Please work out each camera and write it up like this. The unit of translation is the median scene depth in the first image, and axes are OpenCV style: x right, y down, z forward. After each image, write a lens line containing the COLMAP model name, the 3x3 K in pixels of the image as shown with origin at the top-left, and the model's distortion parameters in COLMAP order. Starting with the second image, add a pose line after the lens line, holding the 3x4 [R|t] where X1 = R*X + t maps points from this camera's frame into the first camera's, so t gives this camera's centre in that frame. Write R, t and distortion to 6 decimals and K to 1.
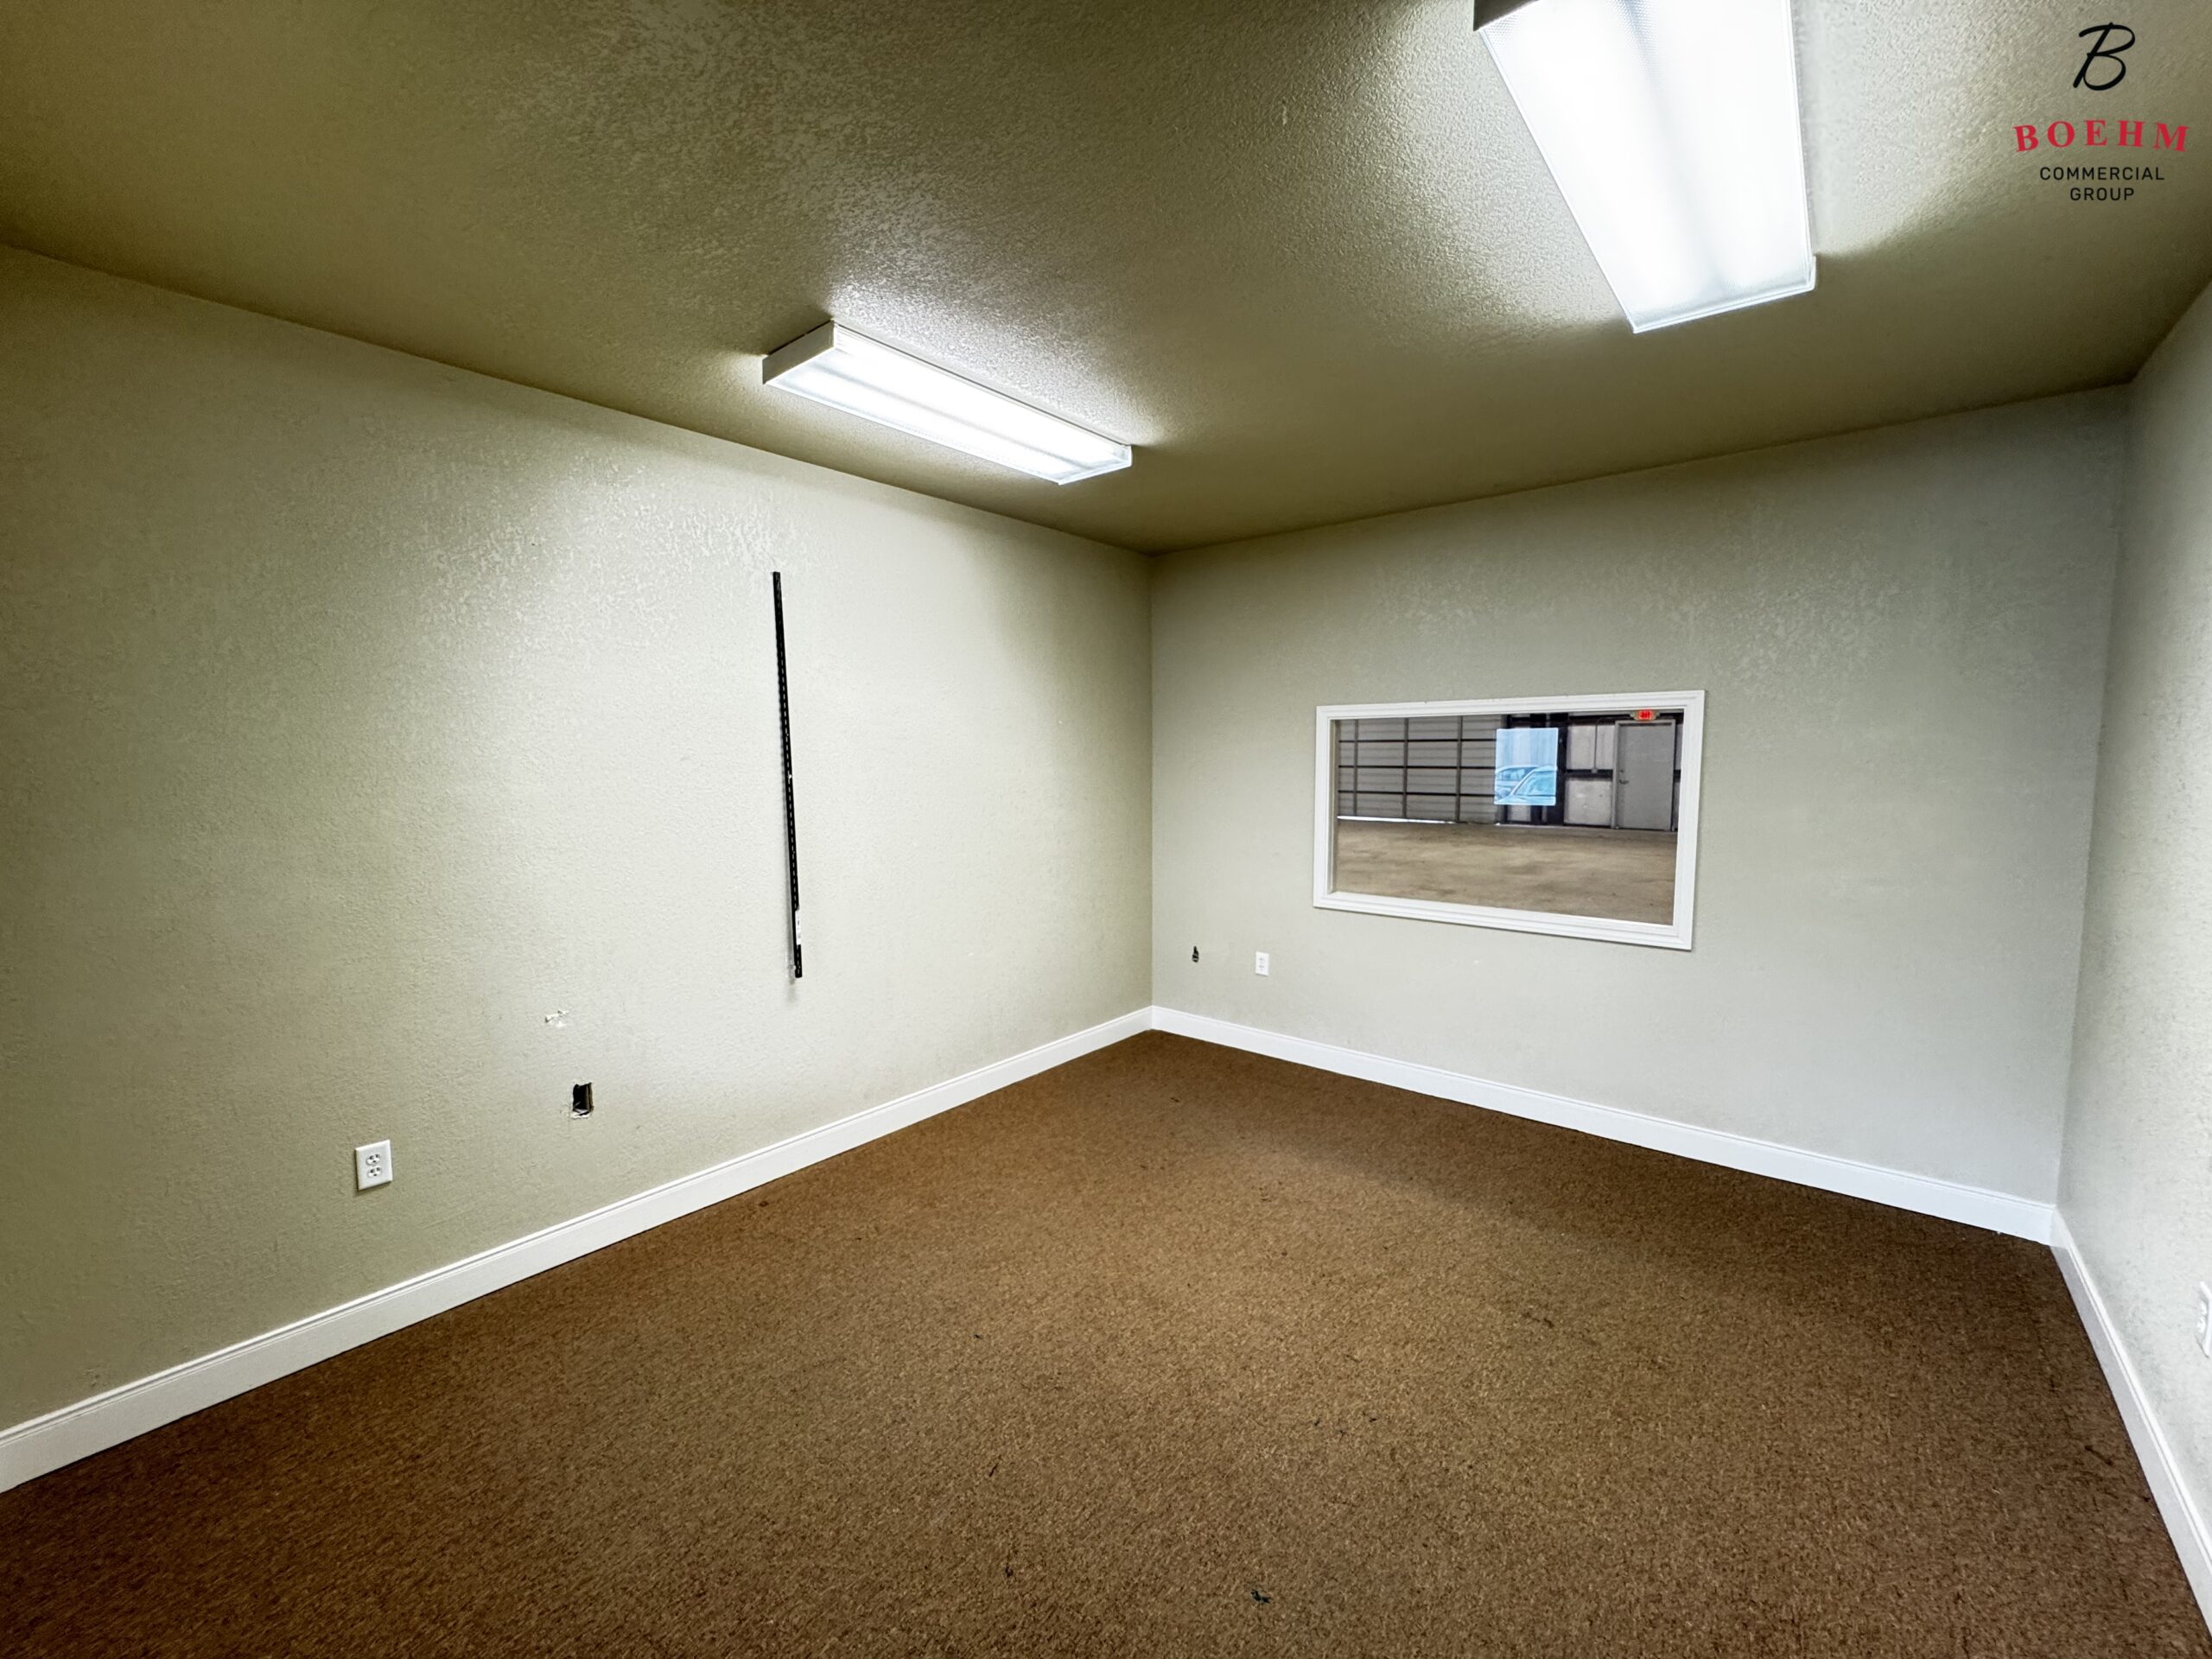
lens RADIAL K [[884.1, 0, 1103.9], [0, 884.1, 830.0], [0, 0, 1]] dist [-0.001469, 0.000444]
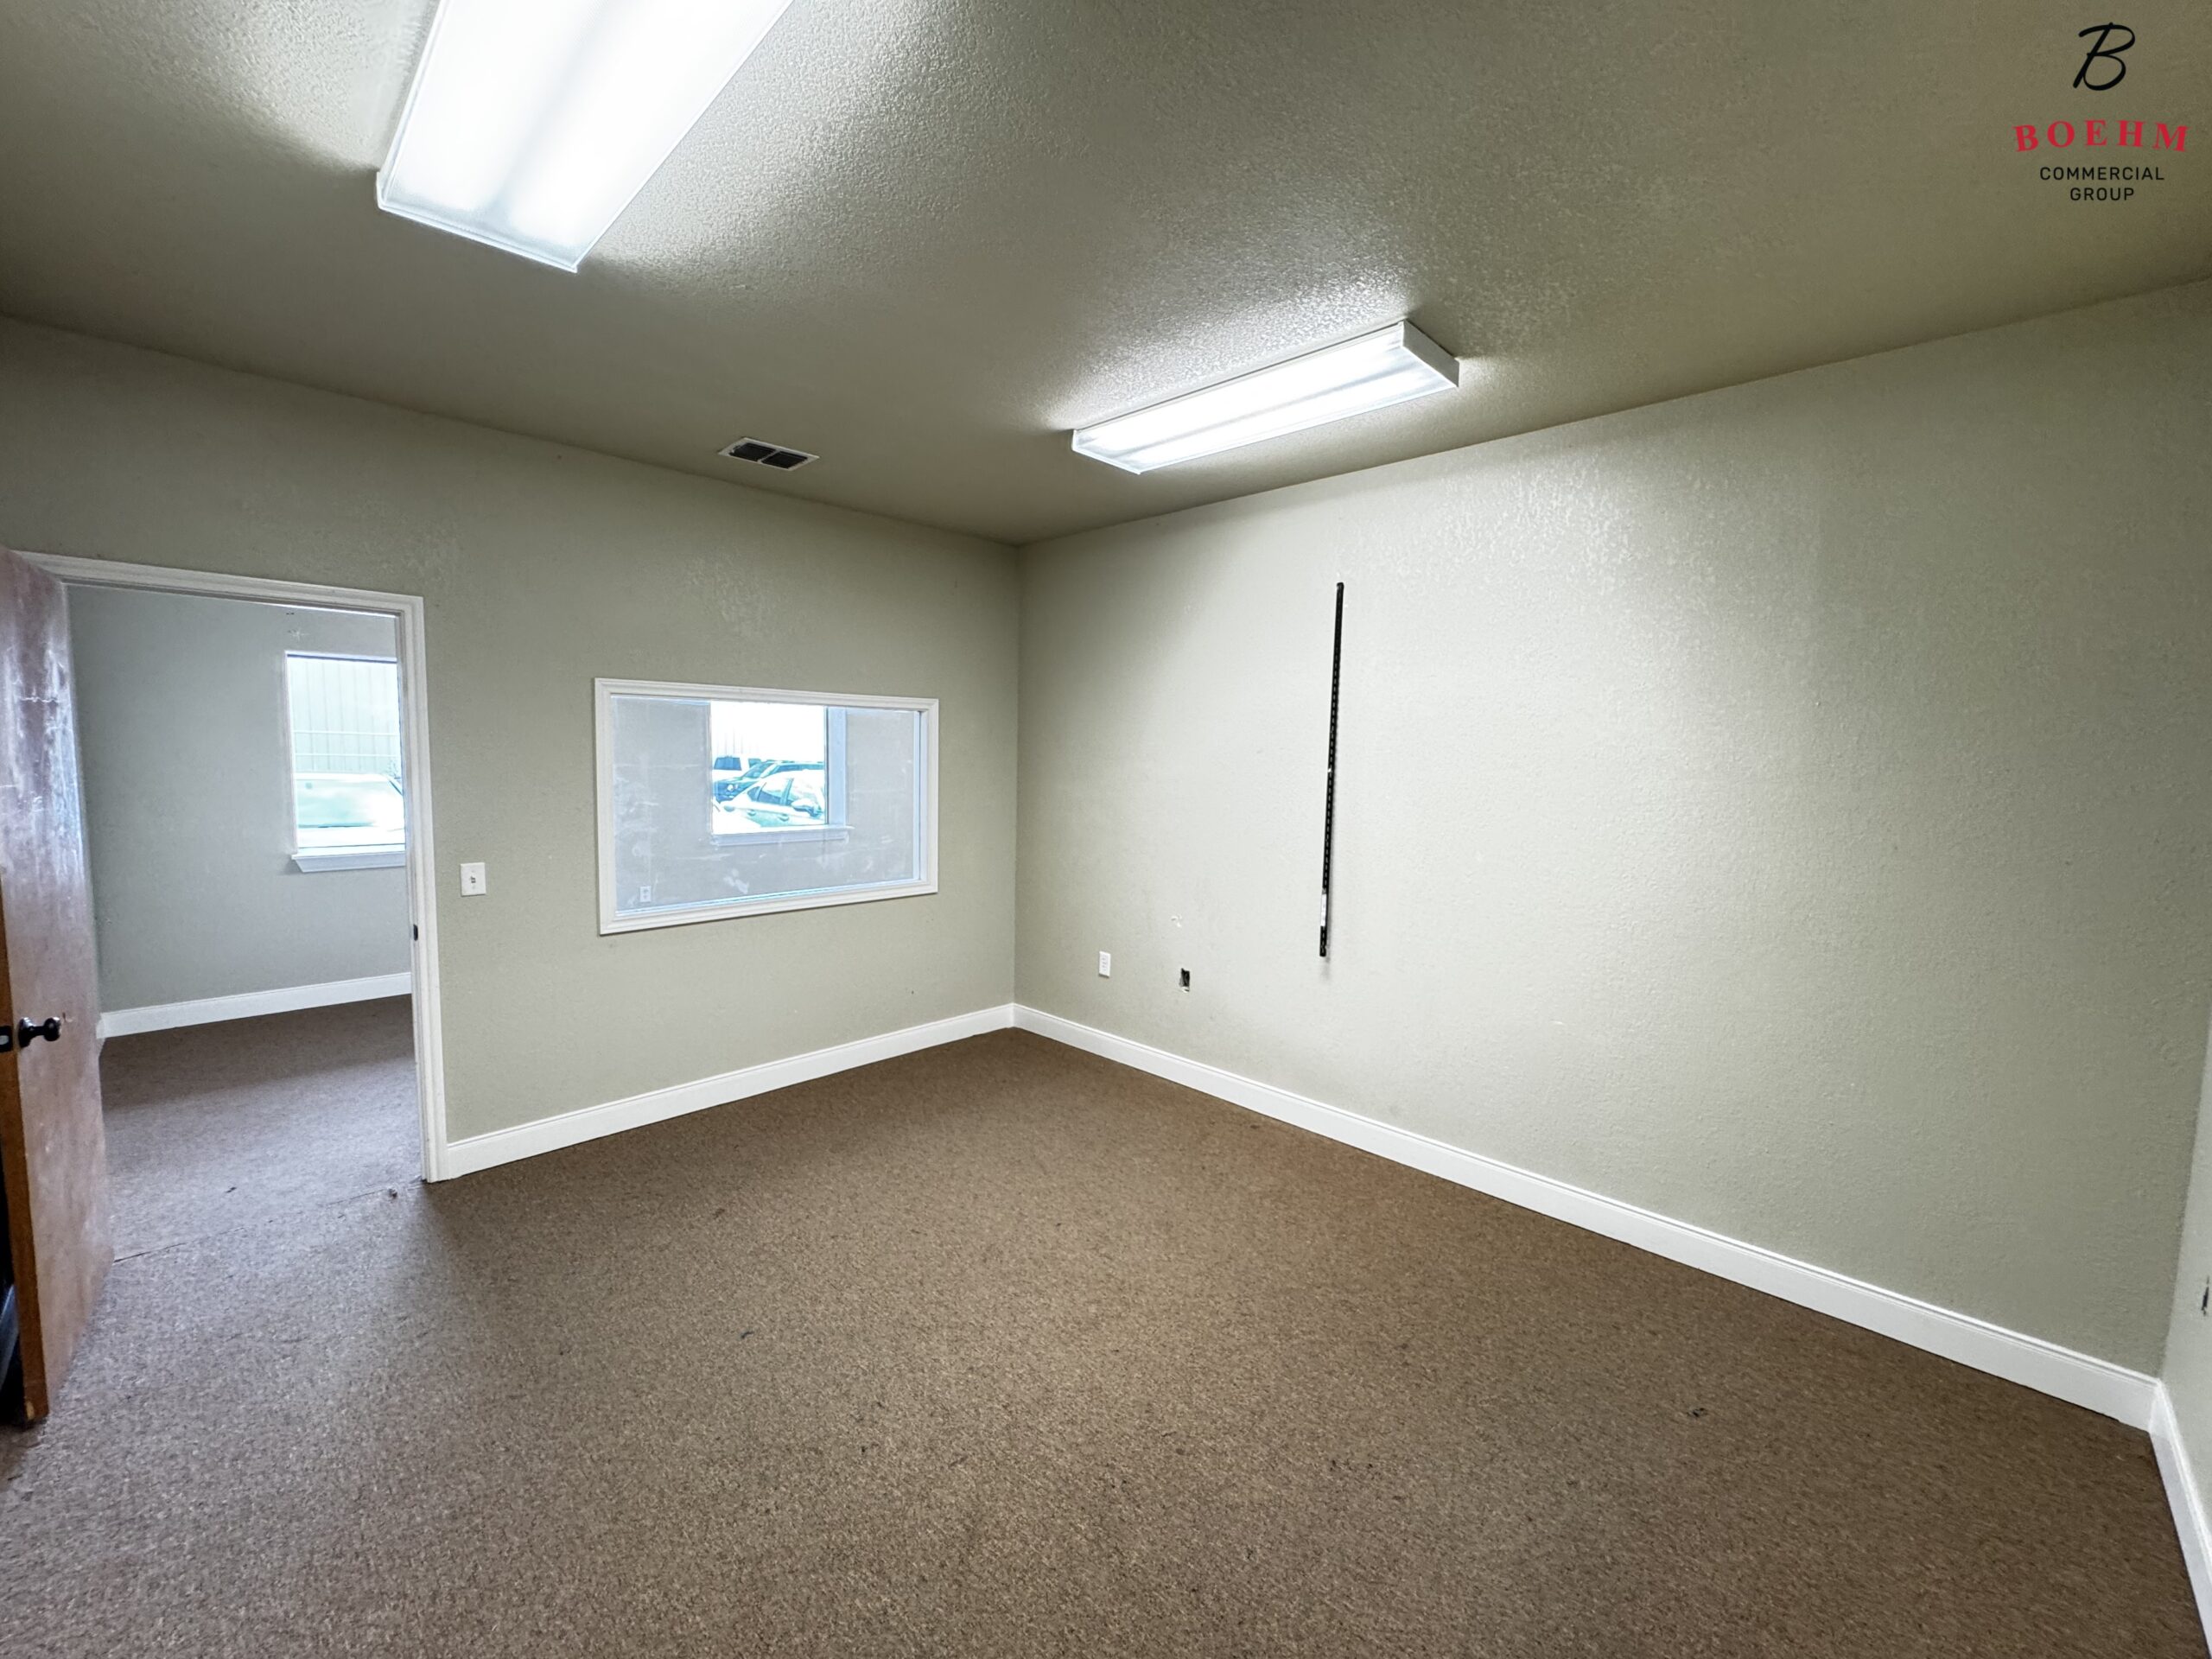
lens RADIAL K [[884.1, 0, 1101.3], [0, 884.1, 827.4], [0, 0, 1]] dist [-0.001469, 0.000444]
pose [[-0.078864, 0.088484, -0.992951, 1.042757], [-0.106399, 0.989616, 0.096638, -0.091330], [0.991191, 0.113270, -0.068630, 1.118365]]
